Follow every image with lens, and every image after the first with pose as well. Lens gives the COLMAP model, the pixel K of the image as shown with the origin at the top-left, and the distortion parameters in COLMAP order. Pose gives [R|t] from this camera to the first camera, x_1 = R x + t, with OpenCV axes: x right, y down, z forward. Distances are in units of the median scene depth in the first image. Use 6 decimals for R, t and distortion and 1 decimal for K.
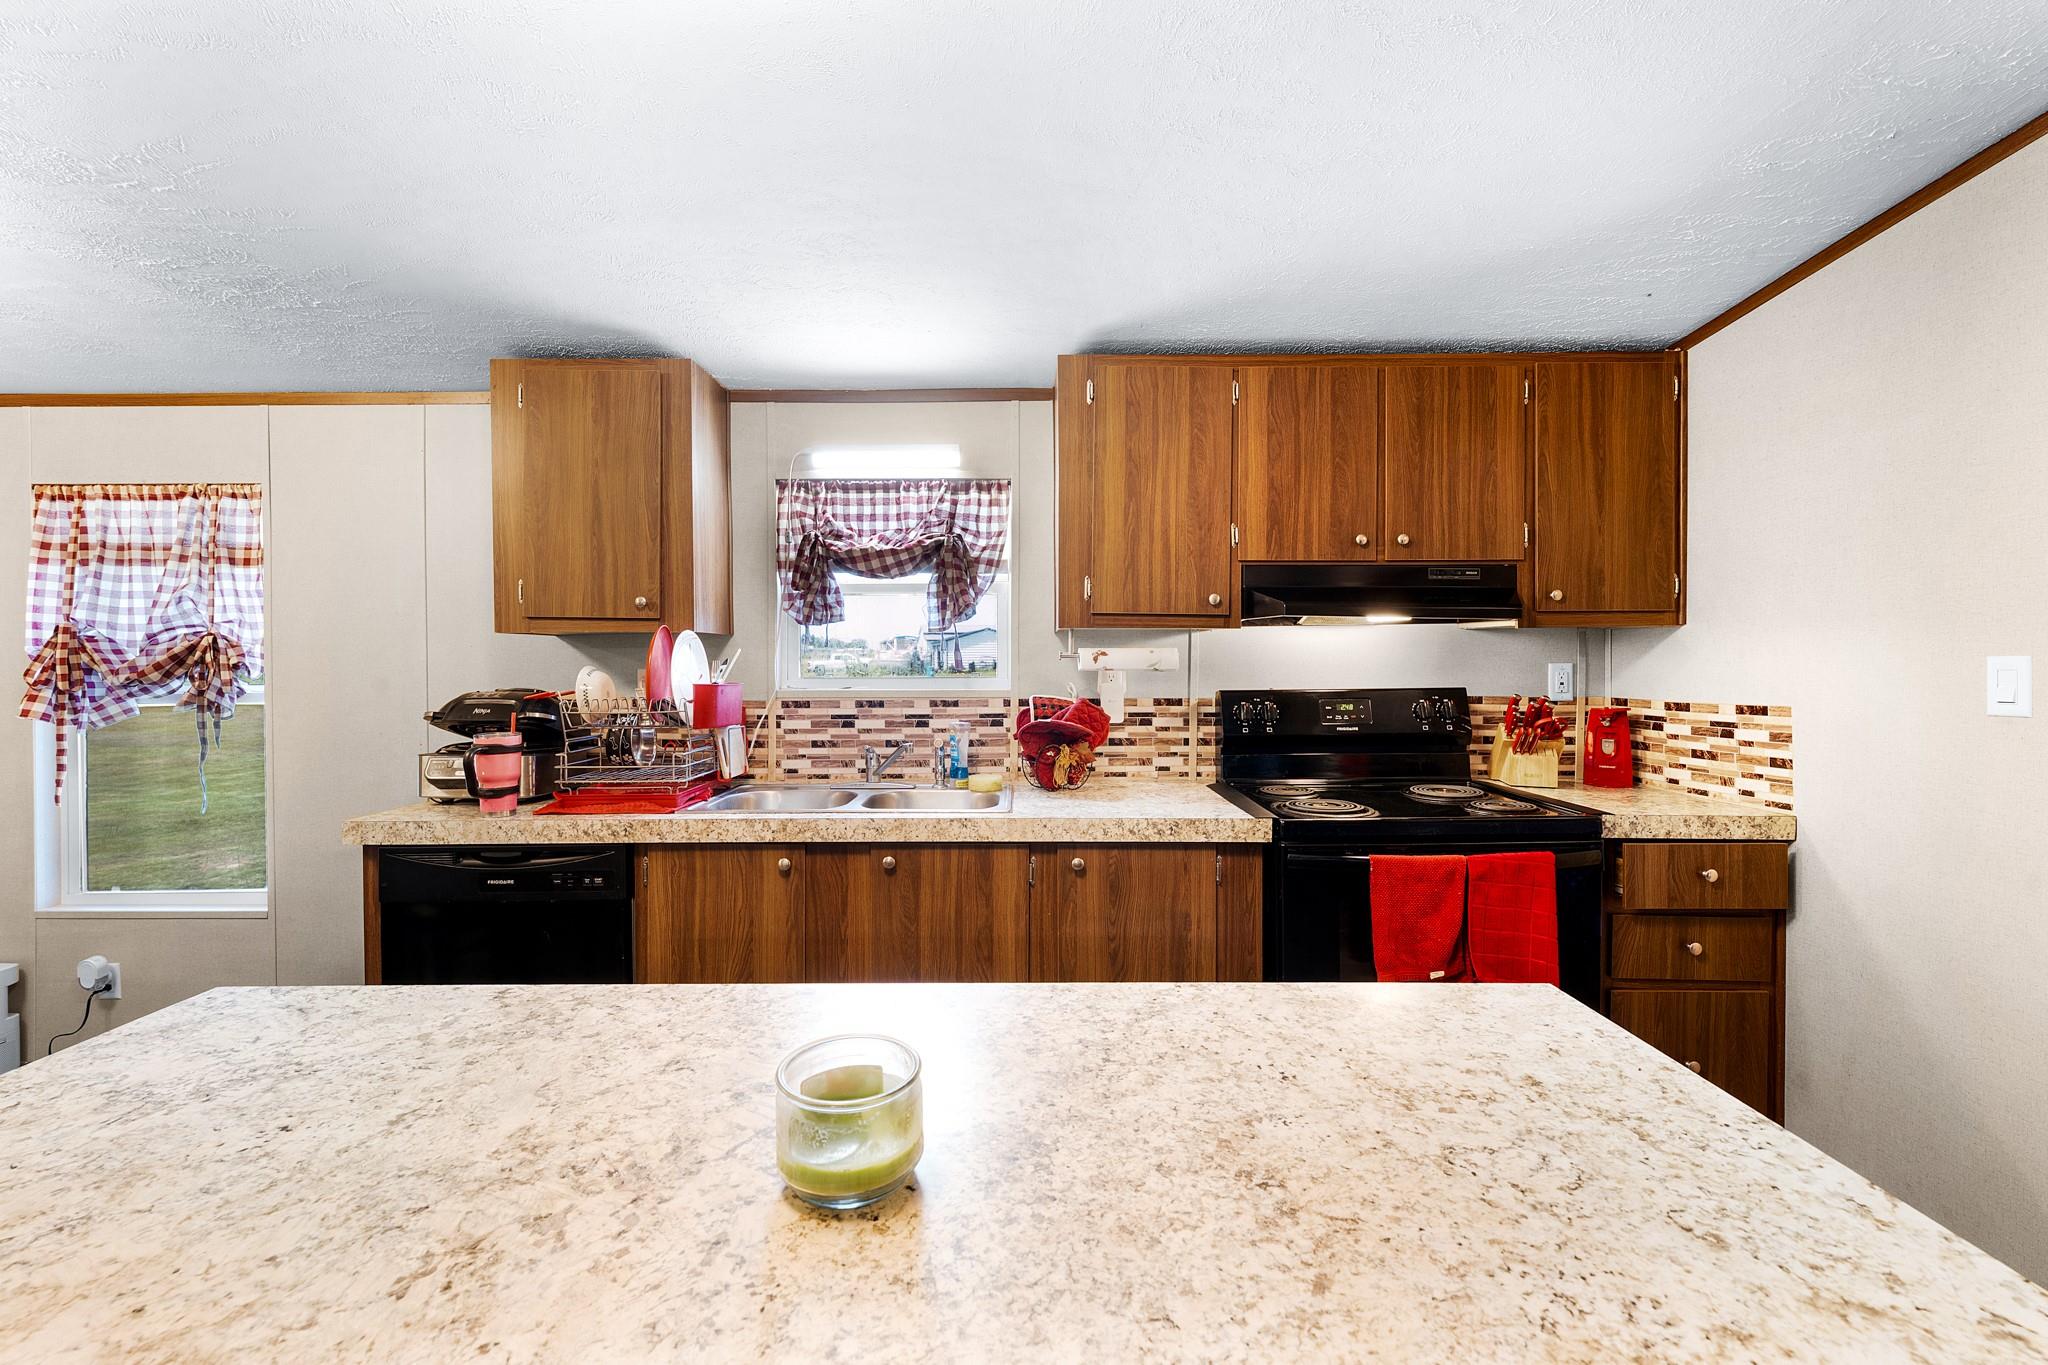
lens RADIAL K [[818.5, 0, 1023.2], [0, 818.5, 684.3], [0, 0, 1]] dist [0.000935, -0.000040]
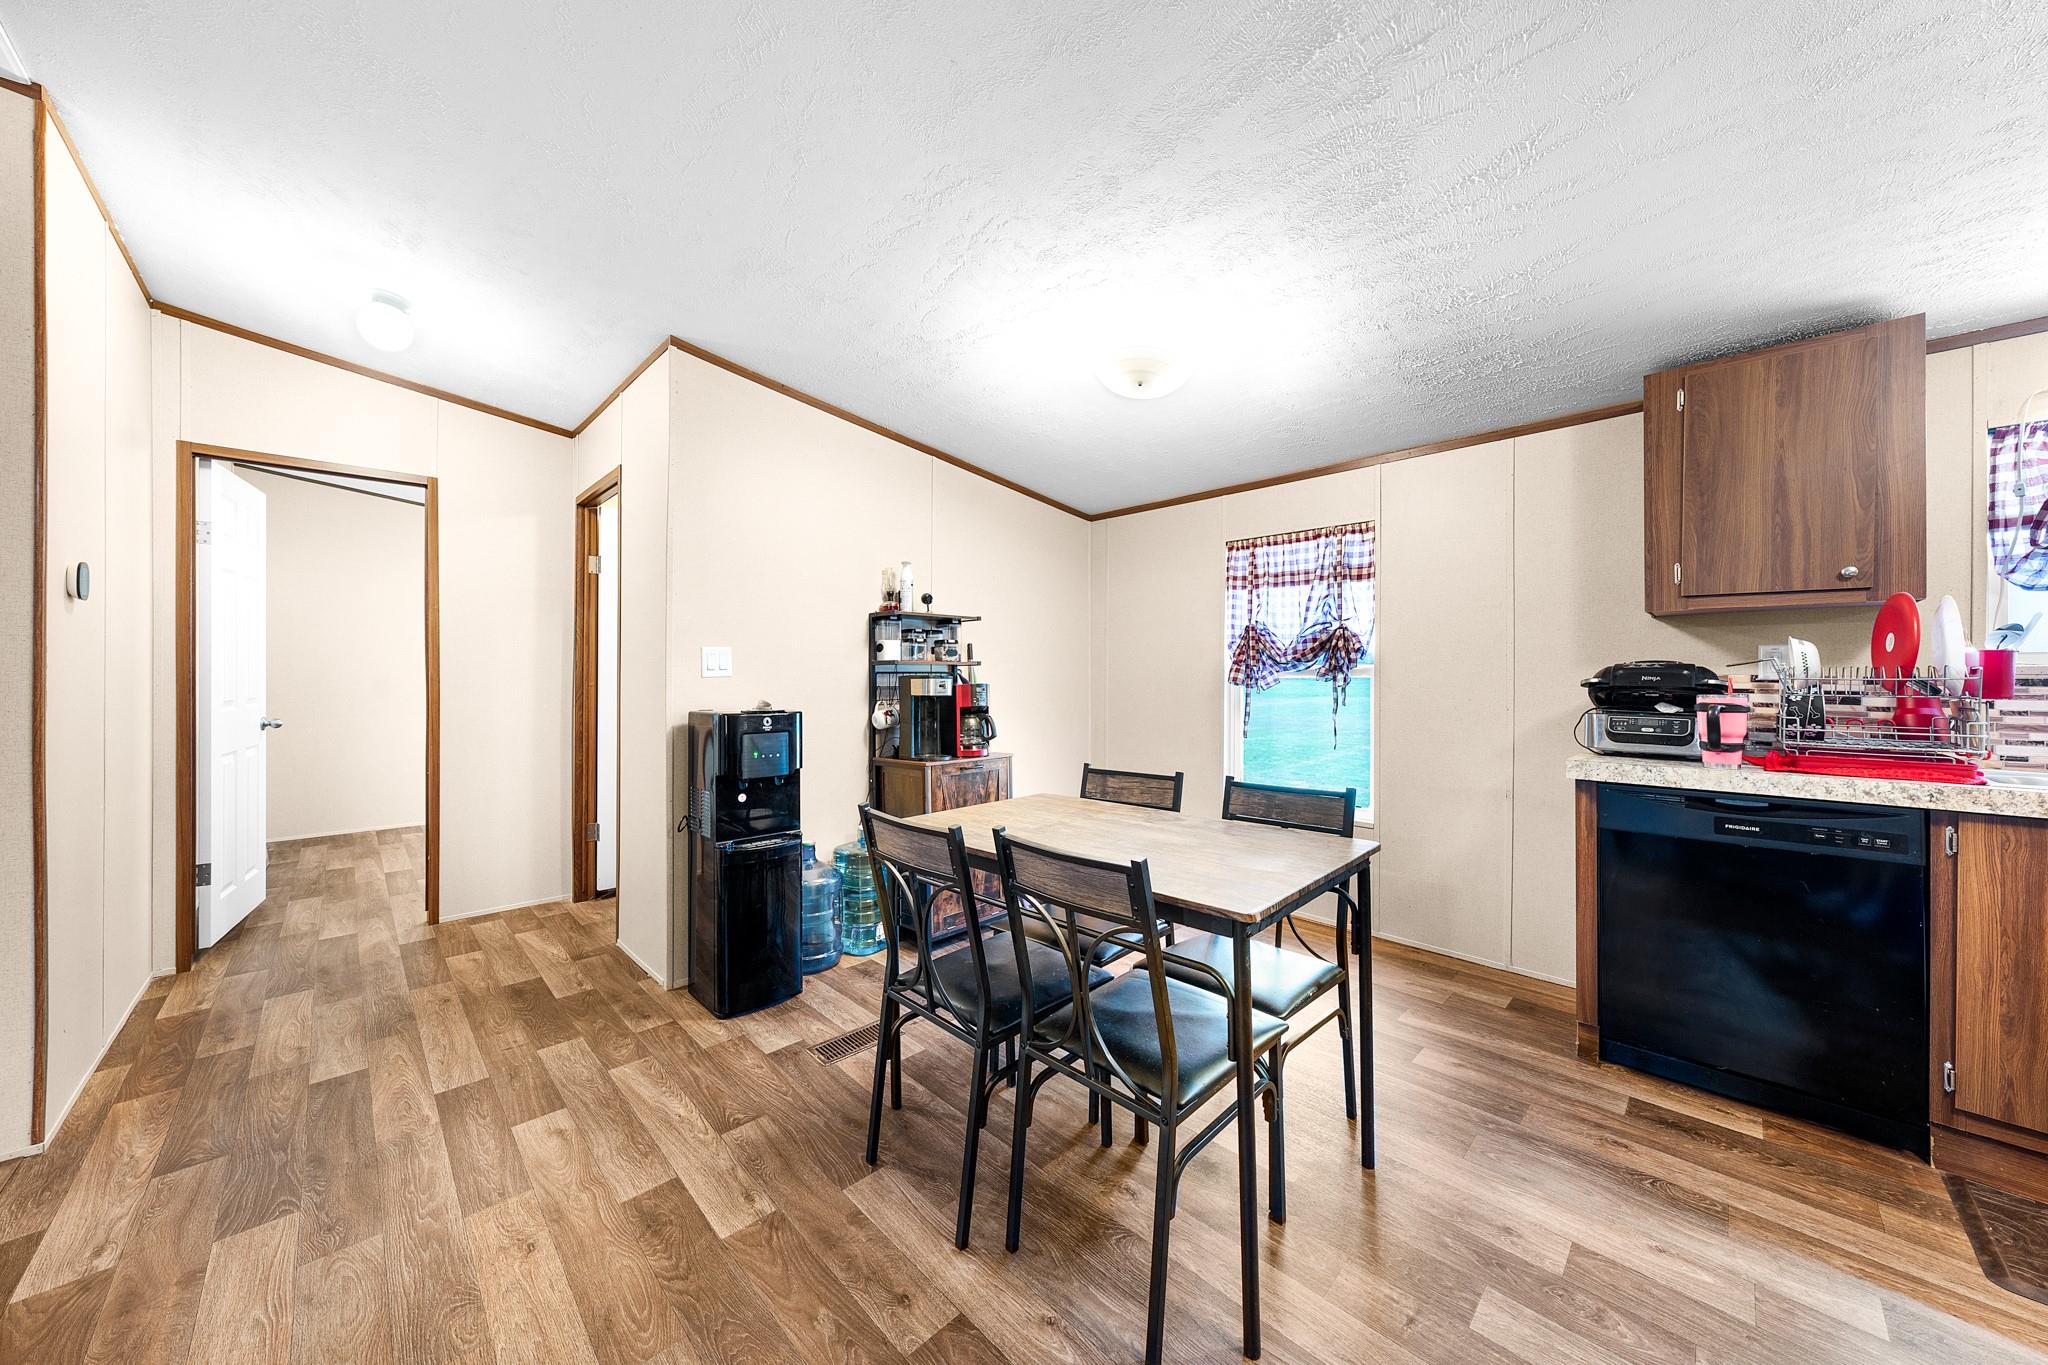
lens RADIAL K [[698.2, 0, 1024.9], [0, 698.2, 687.7], [0, 0, 1]] dist [0.000650, 0.000058]
pose [[0.705317, 0.019924, -0.708612, -0.498129], [-0.029131, 0.999575, -0.000891, 0.061764], [0.708293, 0.021271, 0.705598, -0.270597]]
